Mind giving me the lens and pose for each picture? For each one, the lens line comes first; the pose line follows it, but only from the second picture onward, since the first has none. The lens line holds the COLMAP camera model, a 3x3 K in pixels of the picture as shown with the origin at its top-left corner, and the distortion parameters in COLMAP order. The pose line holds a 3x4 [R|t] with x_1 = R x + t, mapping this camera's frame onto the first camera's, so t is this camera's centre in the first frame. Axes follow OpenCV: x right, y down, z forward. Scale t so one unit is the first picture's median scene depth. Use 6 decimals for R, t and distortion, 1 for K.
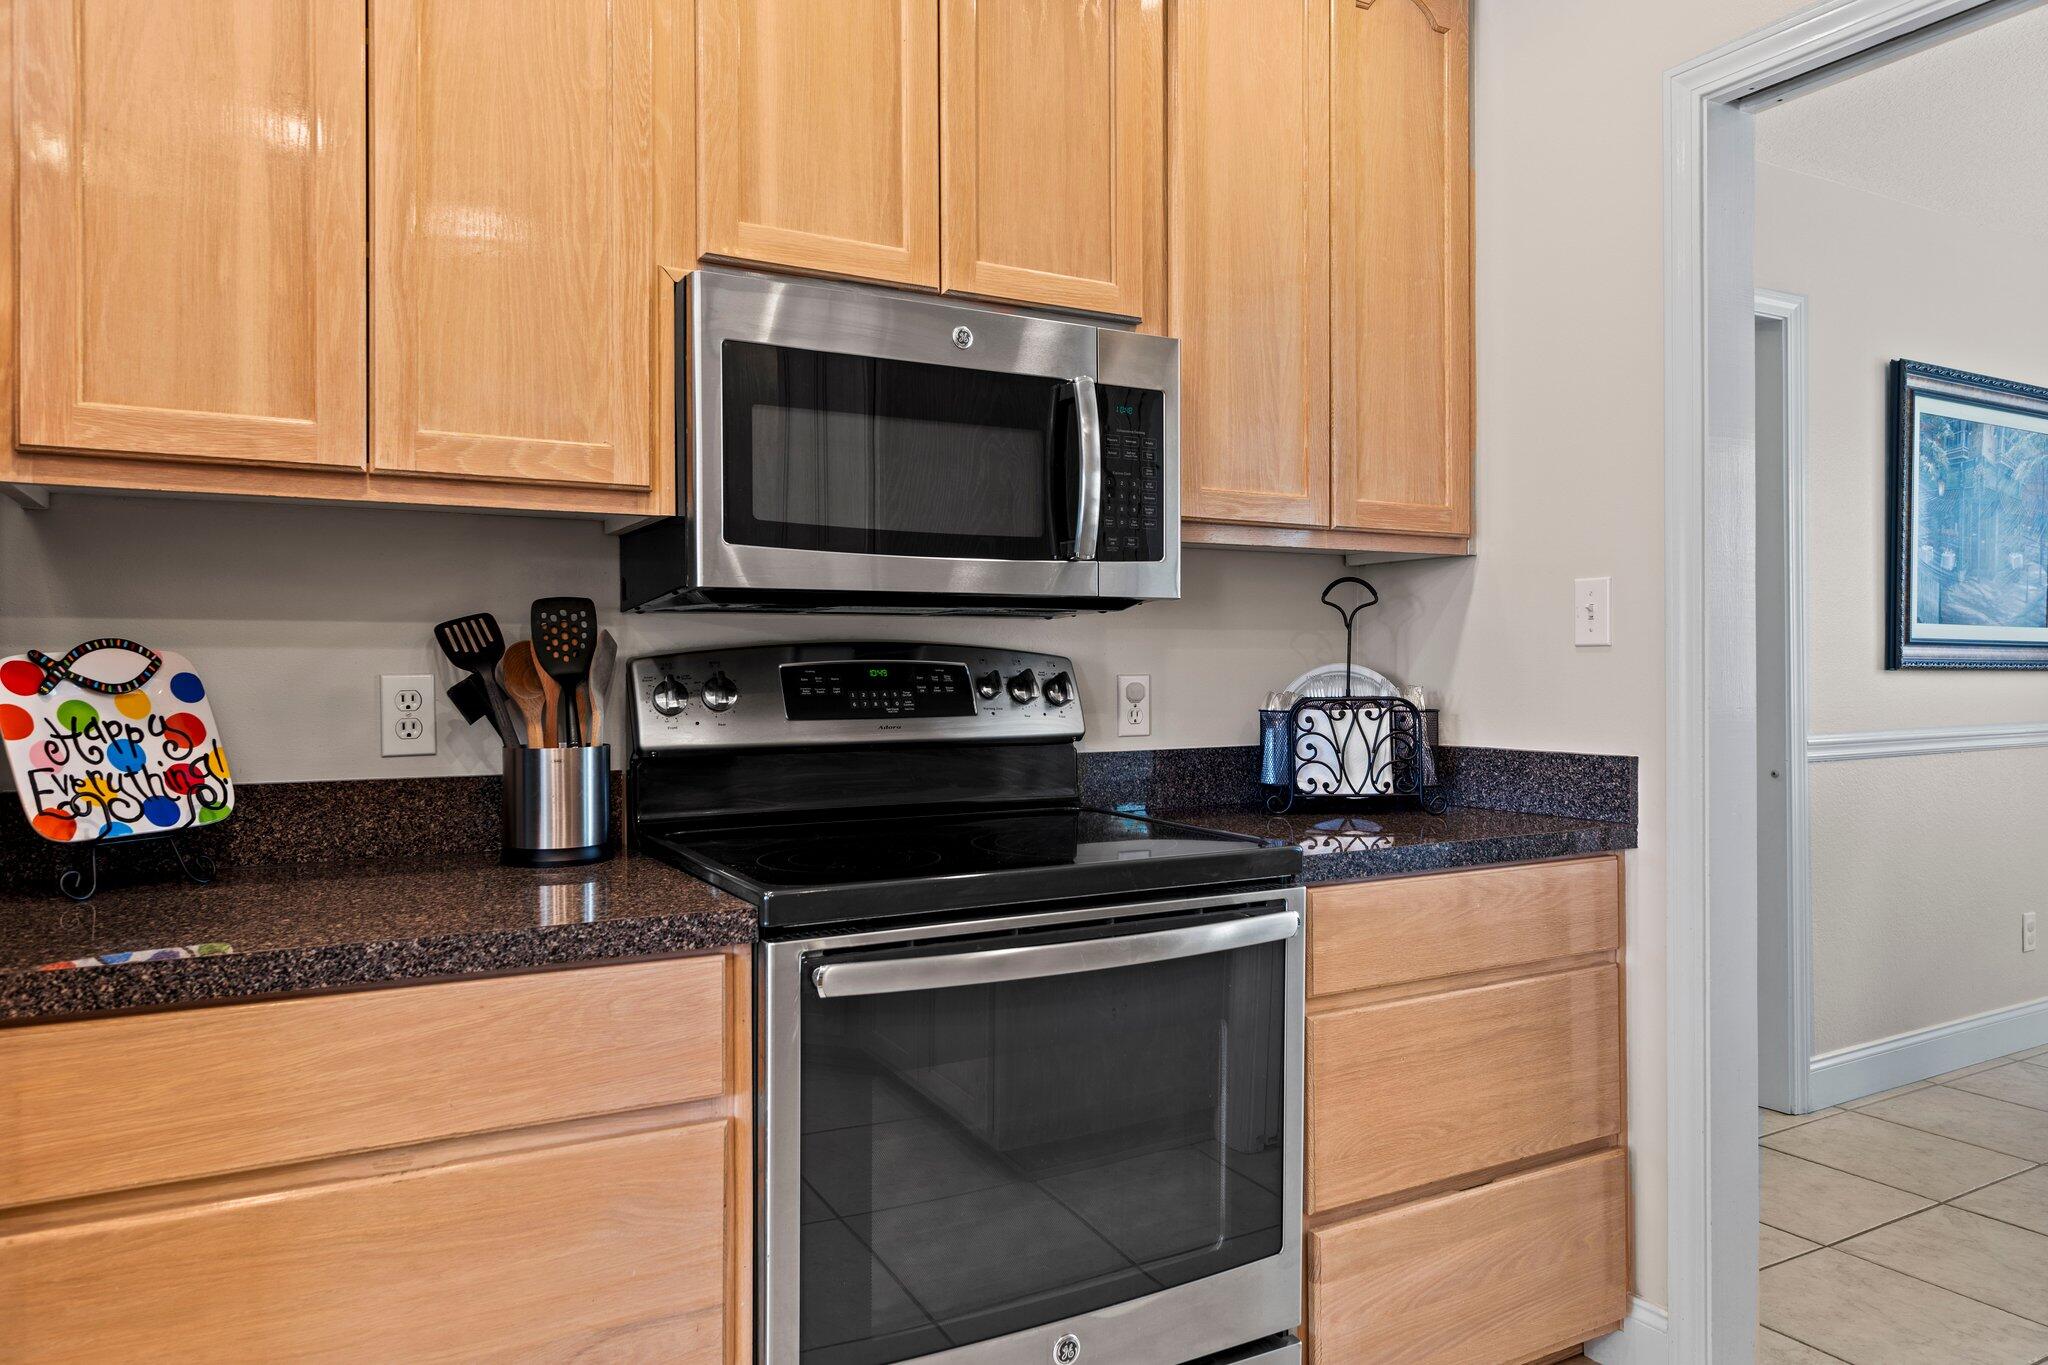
lens RADIAL K [[1324.4, 0, 1015.7], [0, 1324.4, 689.9], [0, 0, 1]] dist [0.009316, -0.006428]
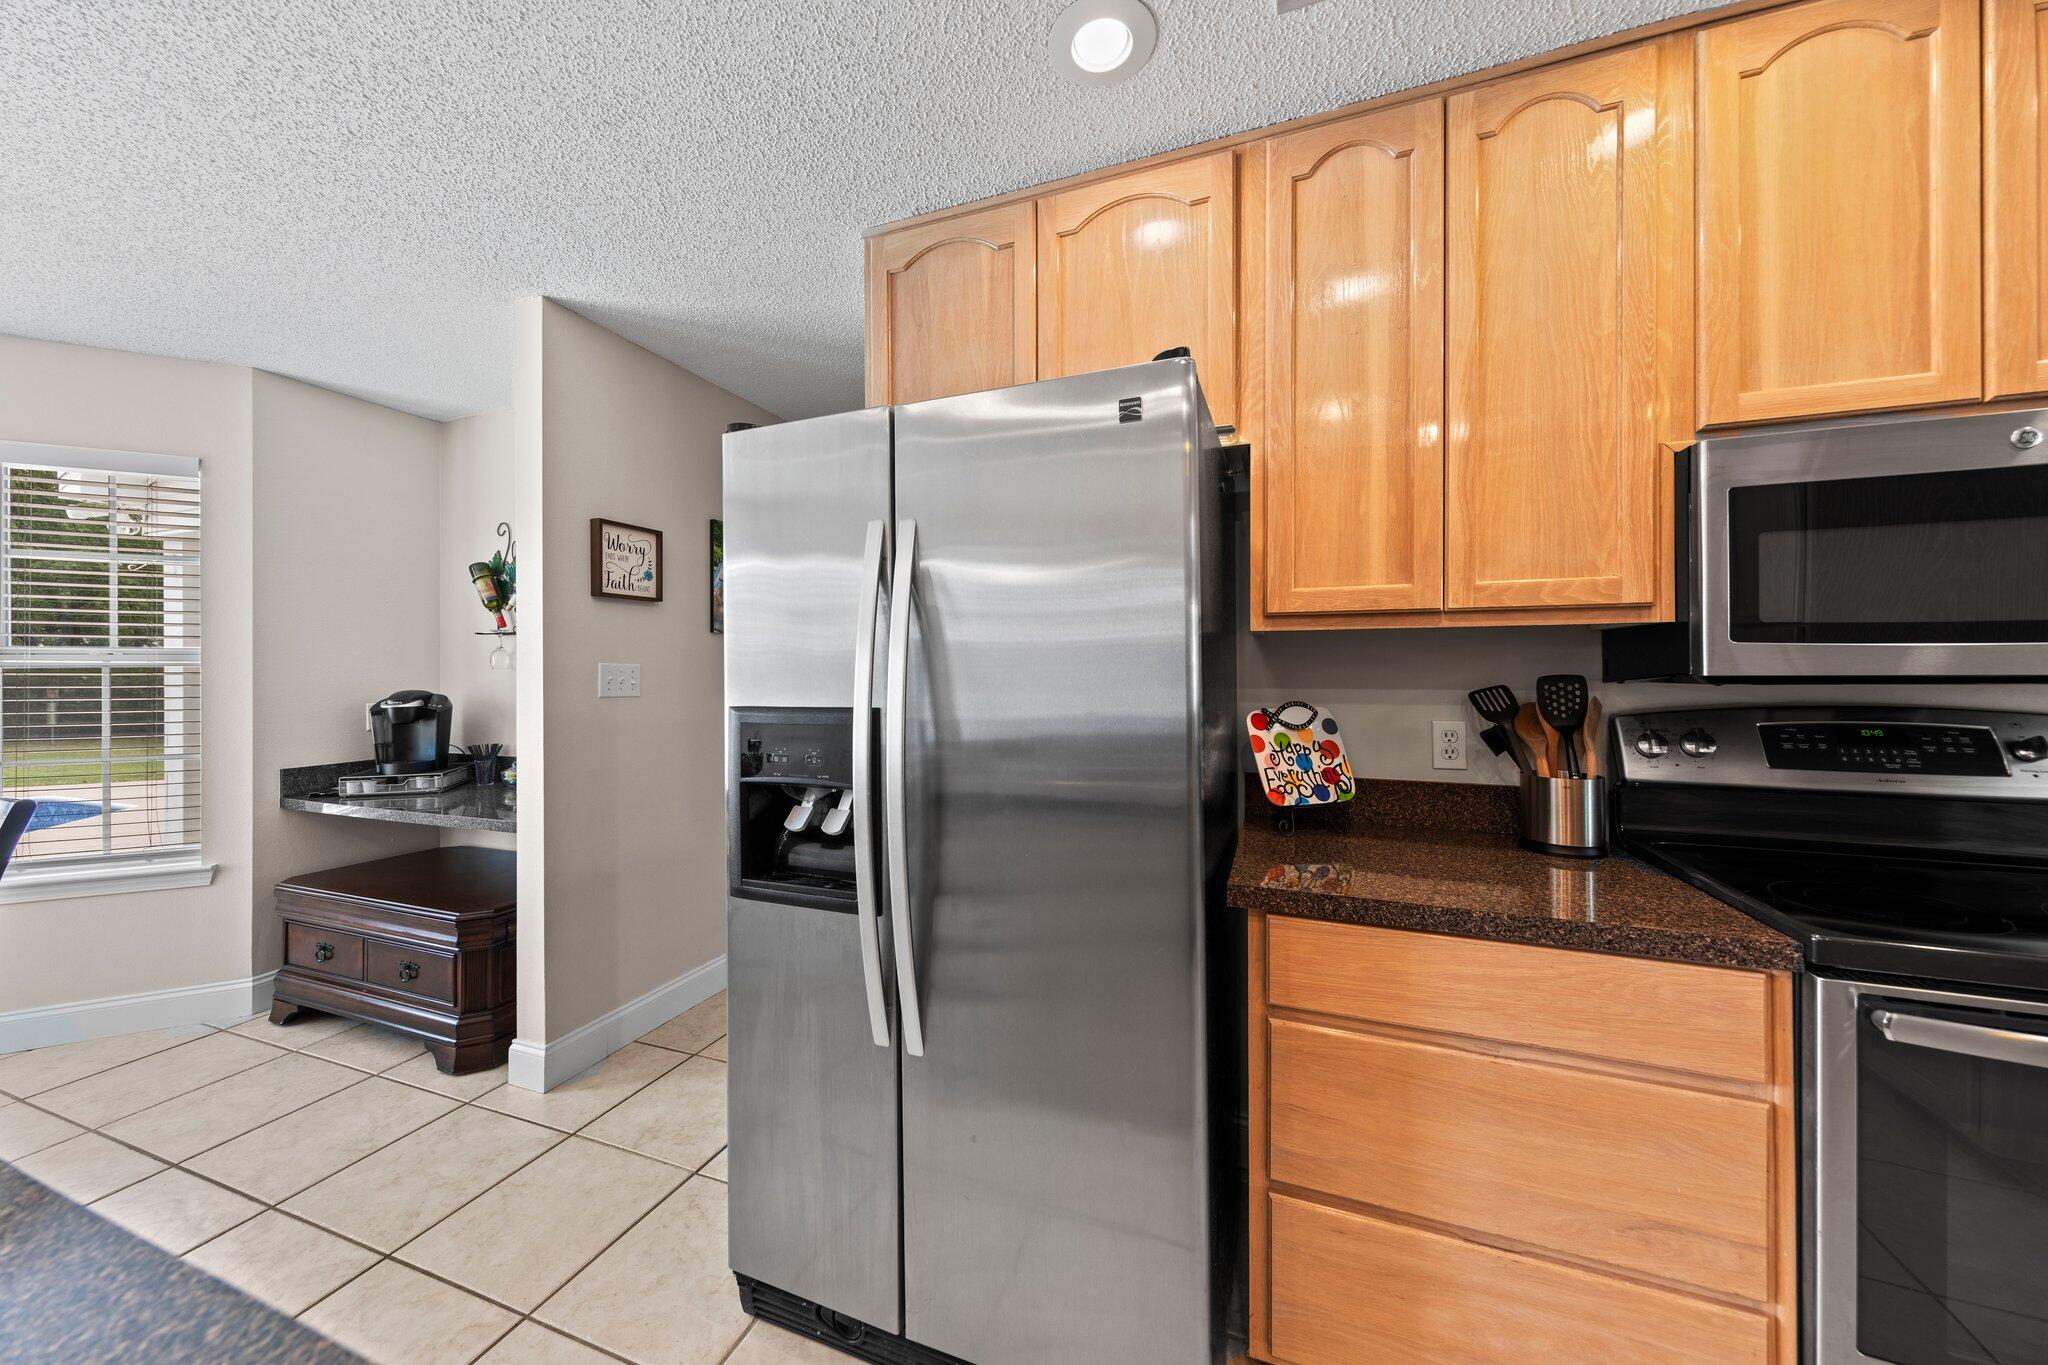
lens RADIAL K [[698.6, 0, 1025.1], [0, 698.6, 675.6], [0, 0, 1]] dist [0.003101, 0.000341]
pose [[0.656781, 0.006084, -0.754057, -0.154345], [-0.003632, 0.999981, 0.004906, -0.078132], [0.754073, -0.000483, 0.656791, 0.009747]]
